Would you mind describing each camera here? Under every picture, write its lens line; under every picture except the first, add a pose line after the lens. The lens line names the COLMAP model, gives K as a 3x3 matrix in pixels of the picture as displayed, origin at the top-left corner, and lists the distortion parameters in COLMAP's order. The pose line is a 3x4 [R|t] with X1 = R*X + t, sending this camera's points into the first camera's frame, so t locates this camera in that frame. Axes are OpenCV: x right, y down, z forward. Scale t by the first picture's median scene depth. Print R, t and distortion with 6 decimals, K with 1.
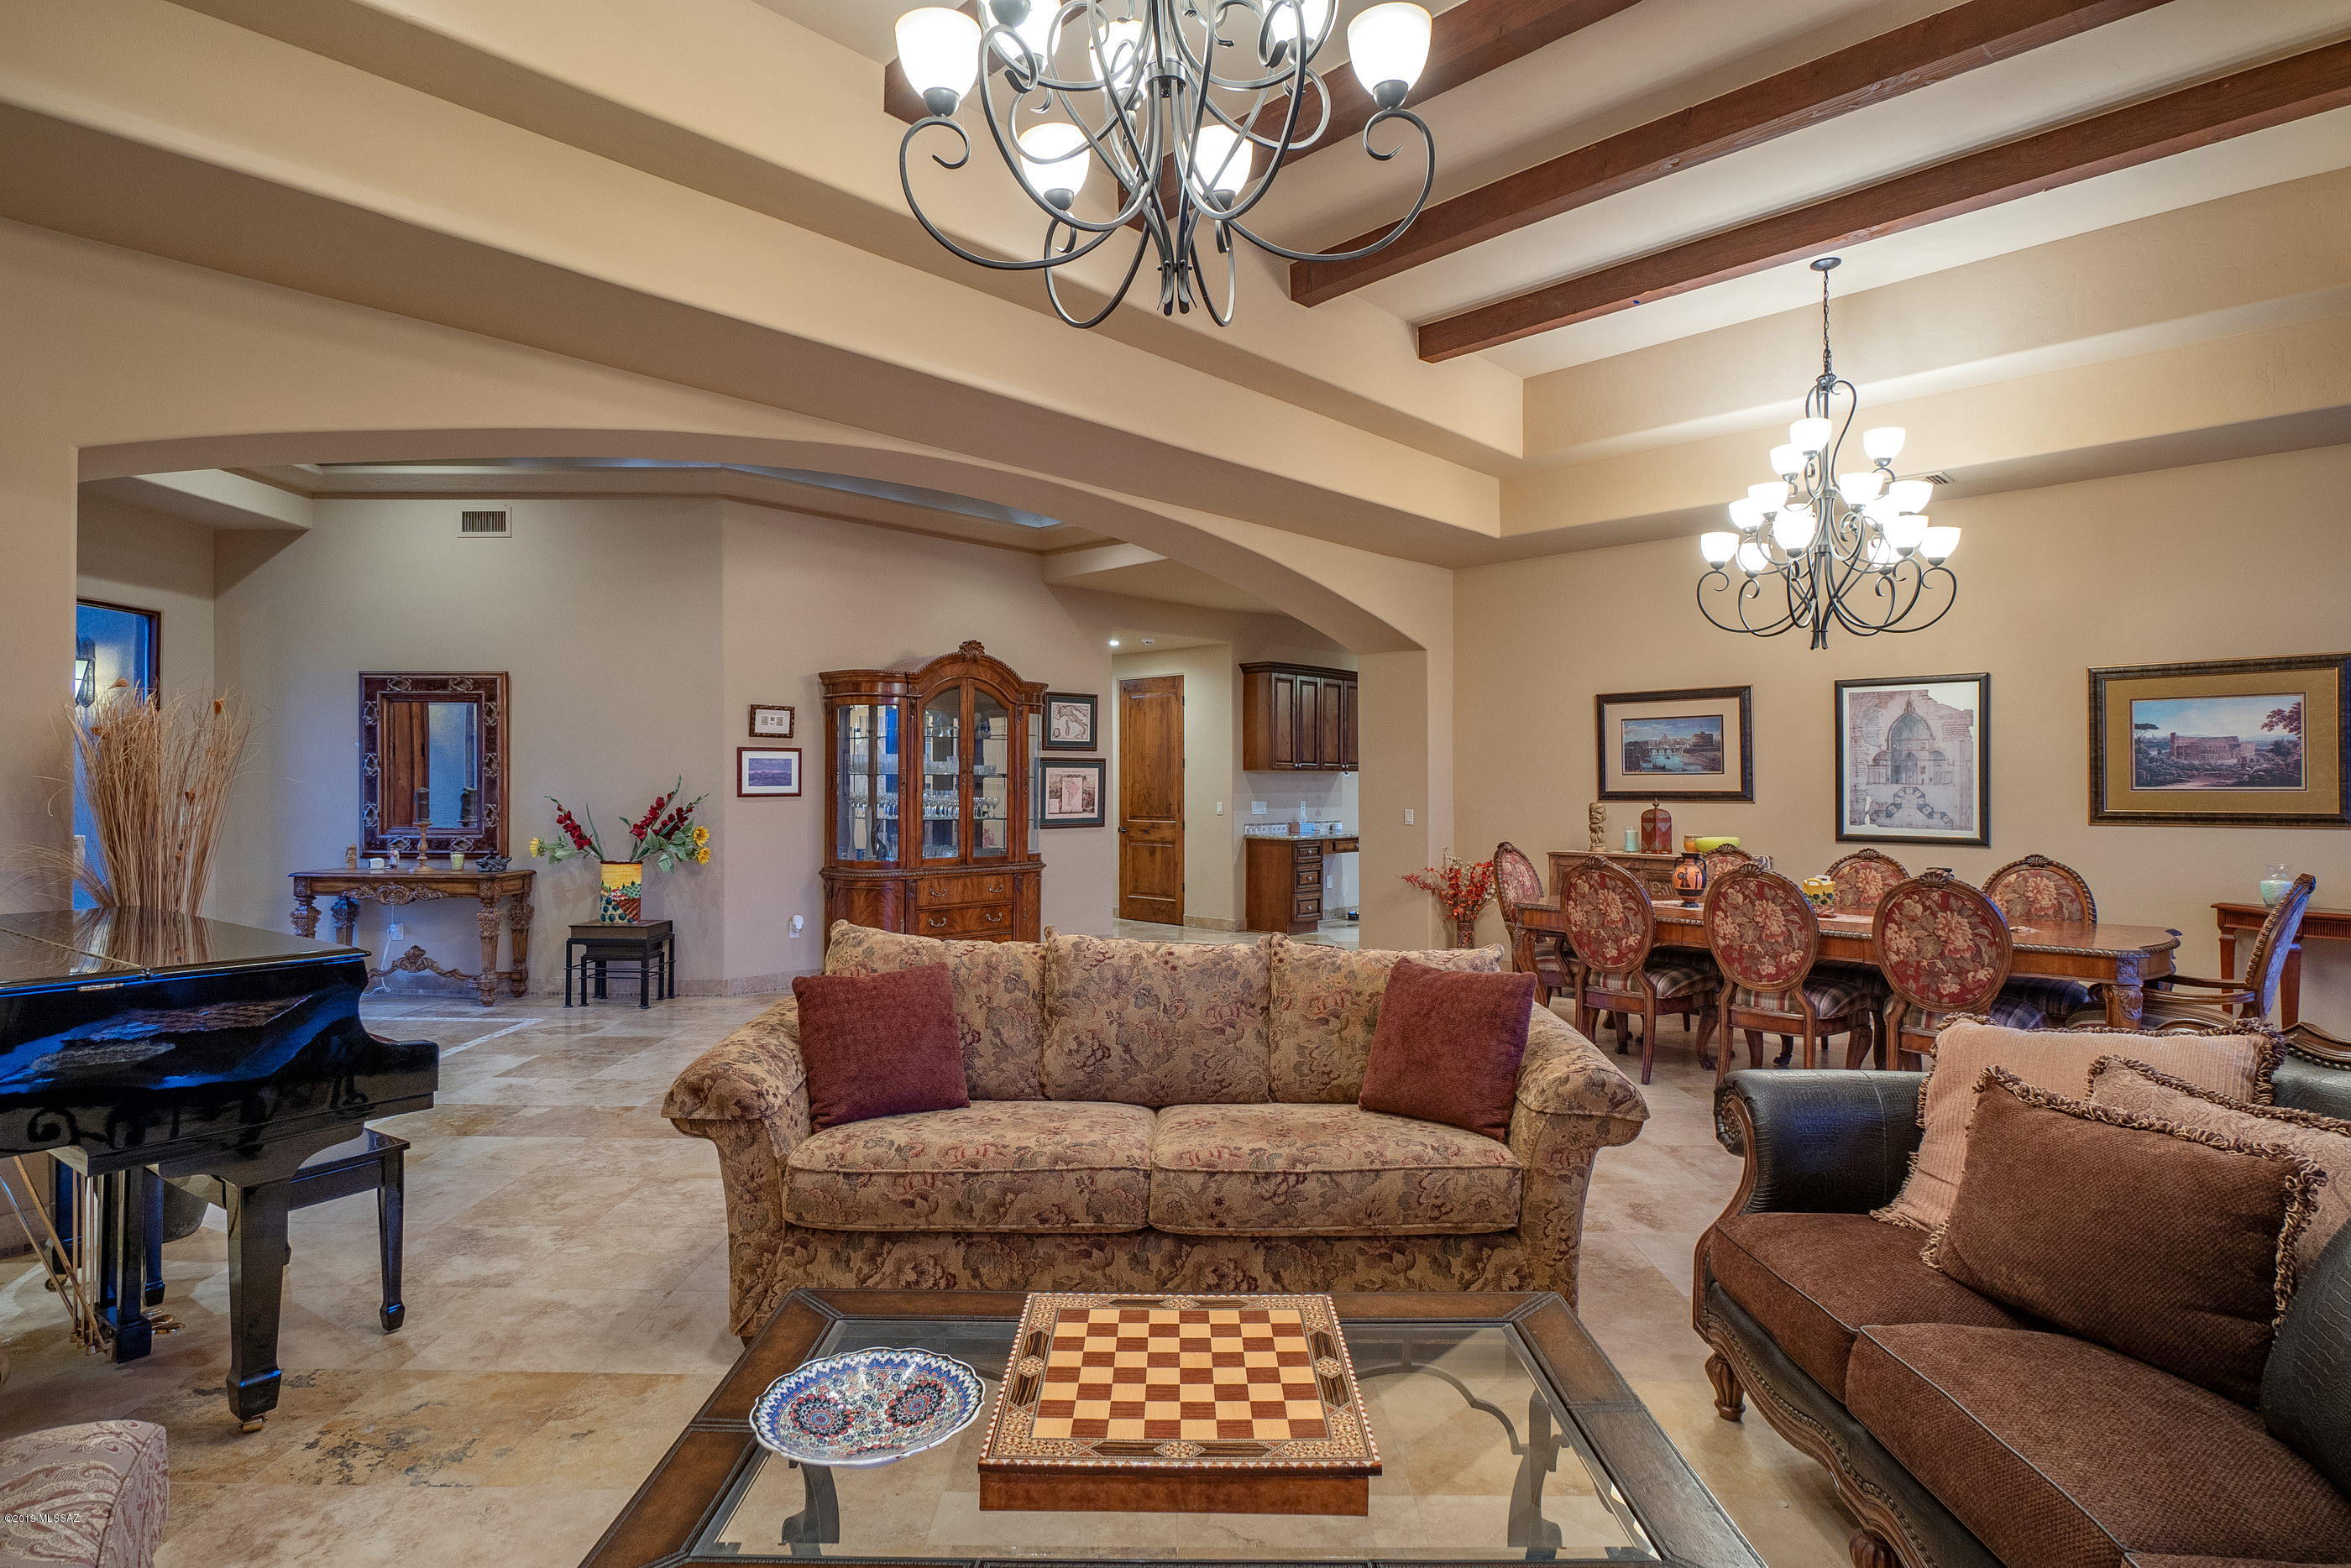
lens RADIAL K [[1155.5, 0, 1175.5], [0, 1155.5, 784.0], [0, 0, 1]] dist [0.000071, -0.000017]
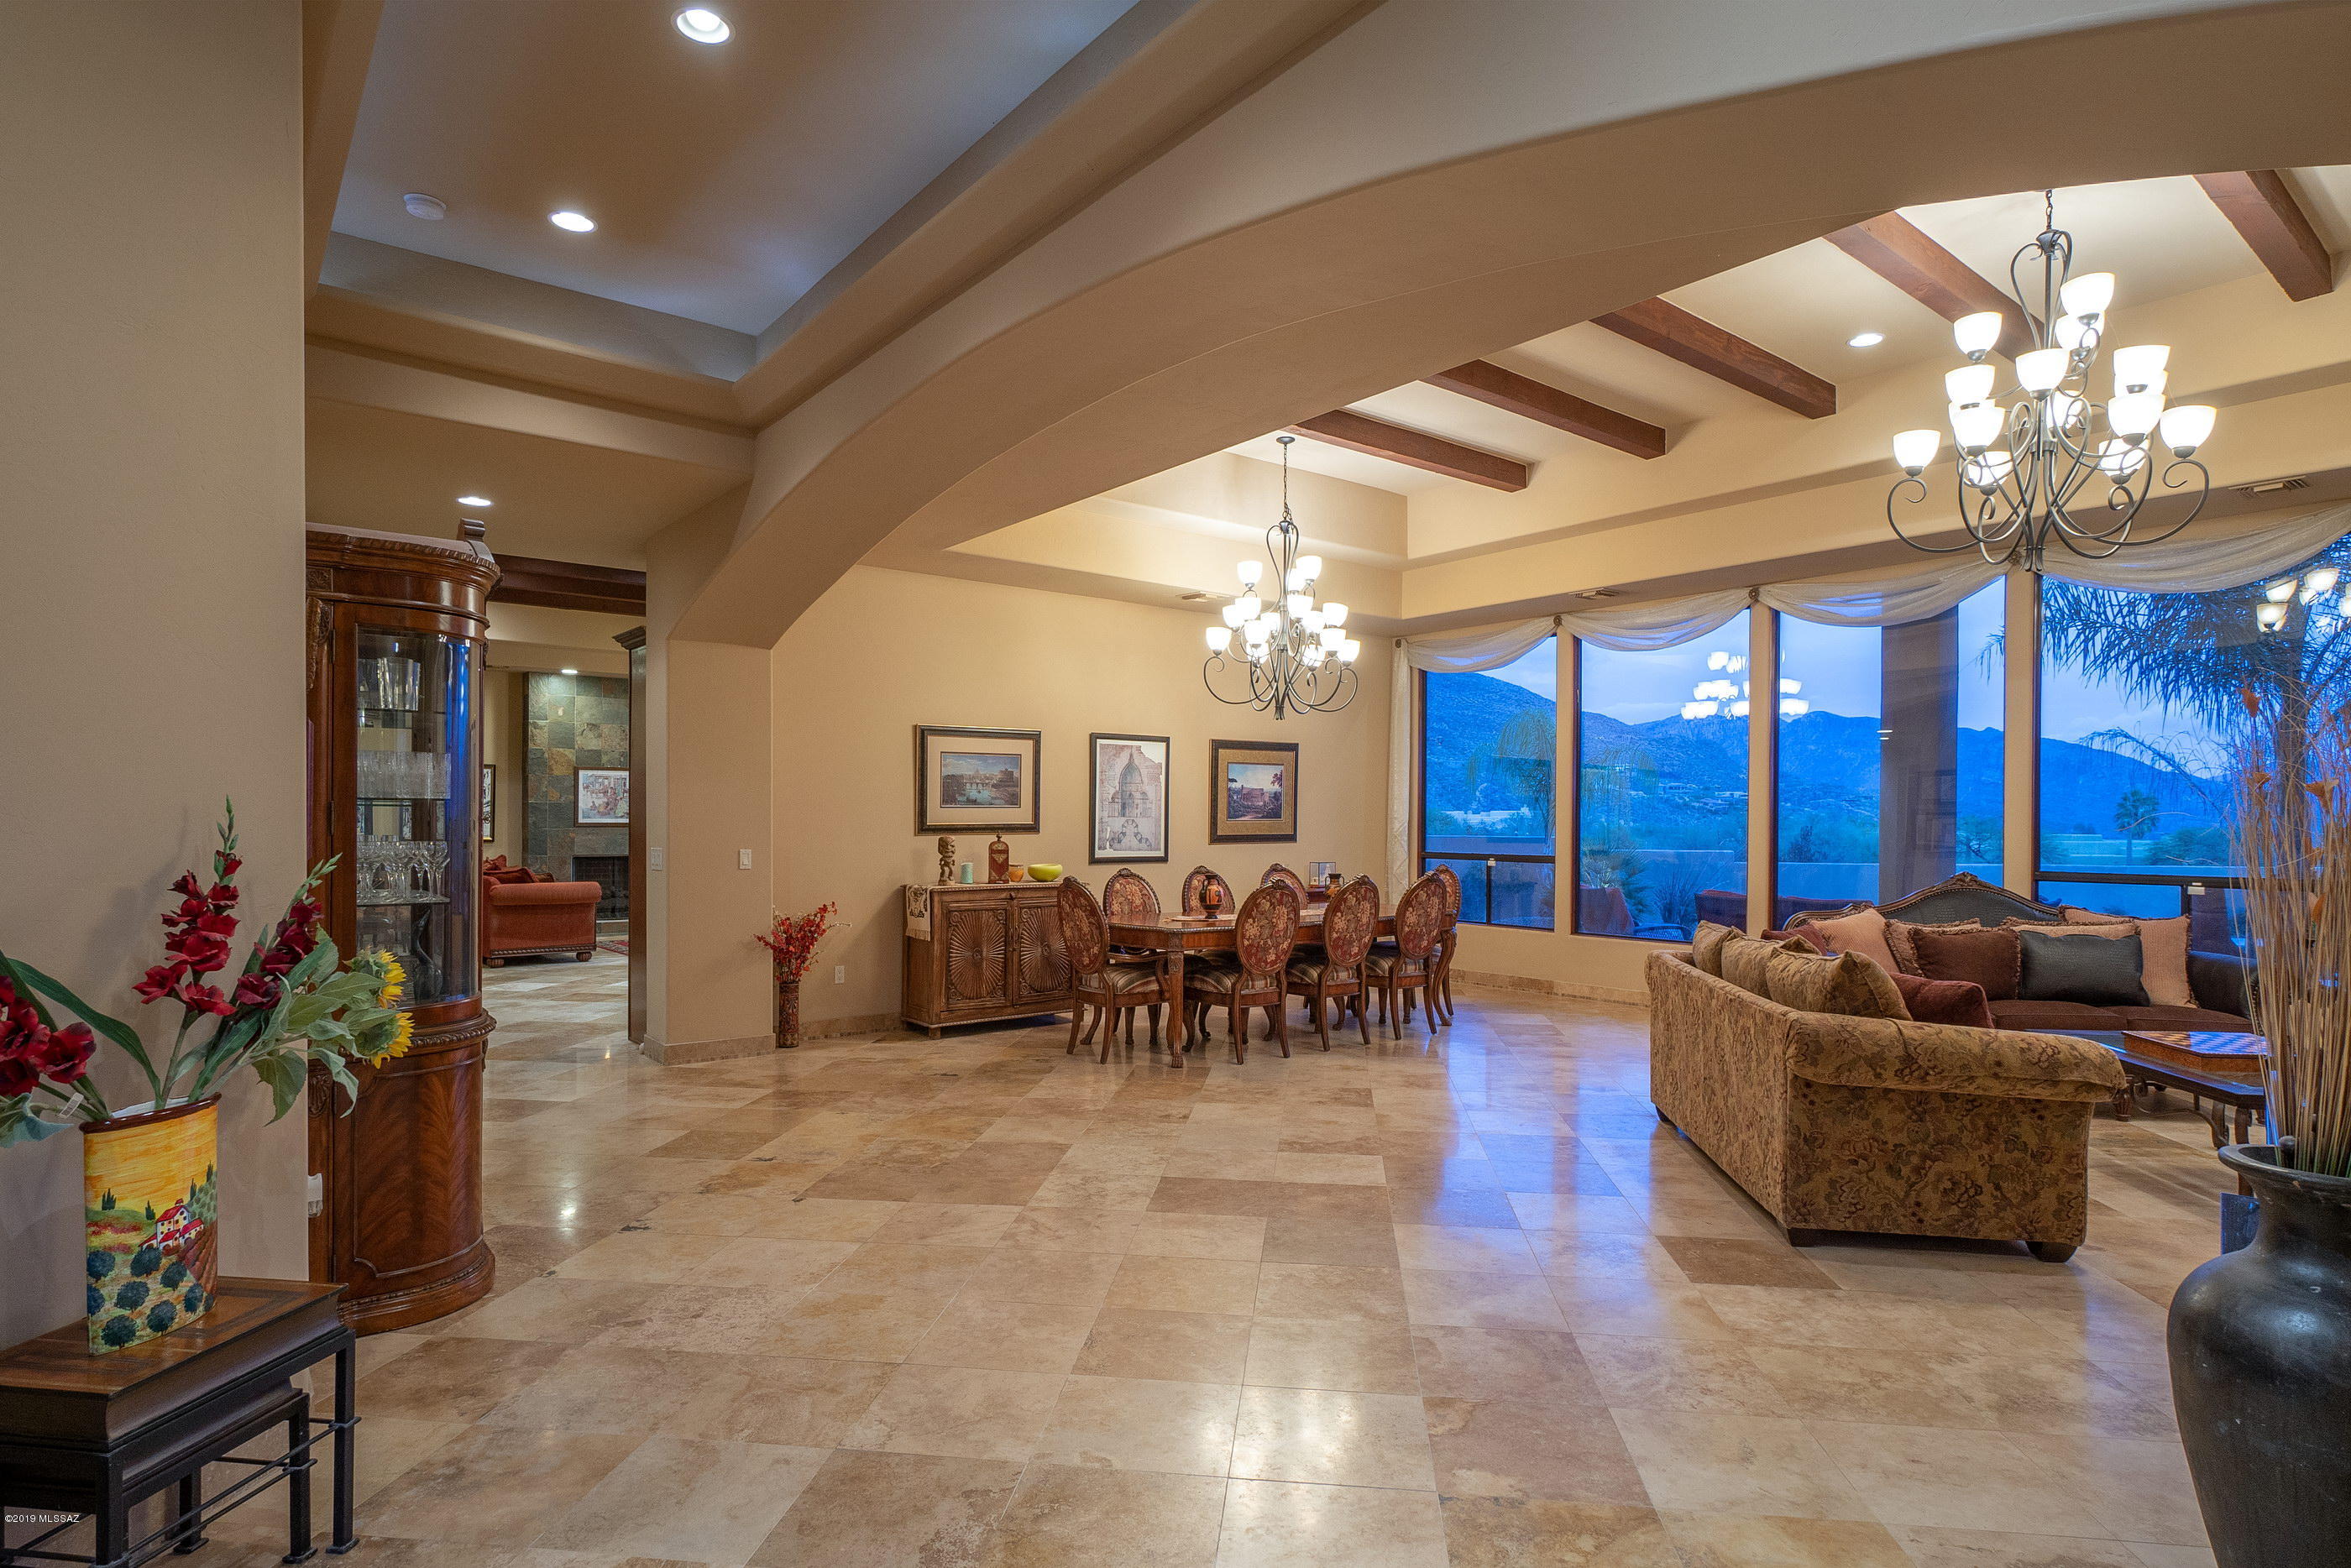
lens RADIAL K [[1246.5, 0, 1175.5], [0, 1246.5, 784.0], [0, 0, 1]] dist [-0.001526, -0.000337]
pose [[0.132838, 0.031495, 0.990637, -0.743782], [0.004452, 0.999466, -0.032373, 0.008400], [-0.991128, 0.008711, 0.132627, 0.754379]]
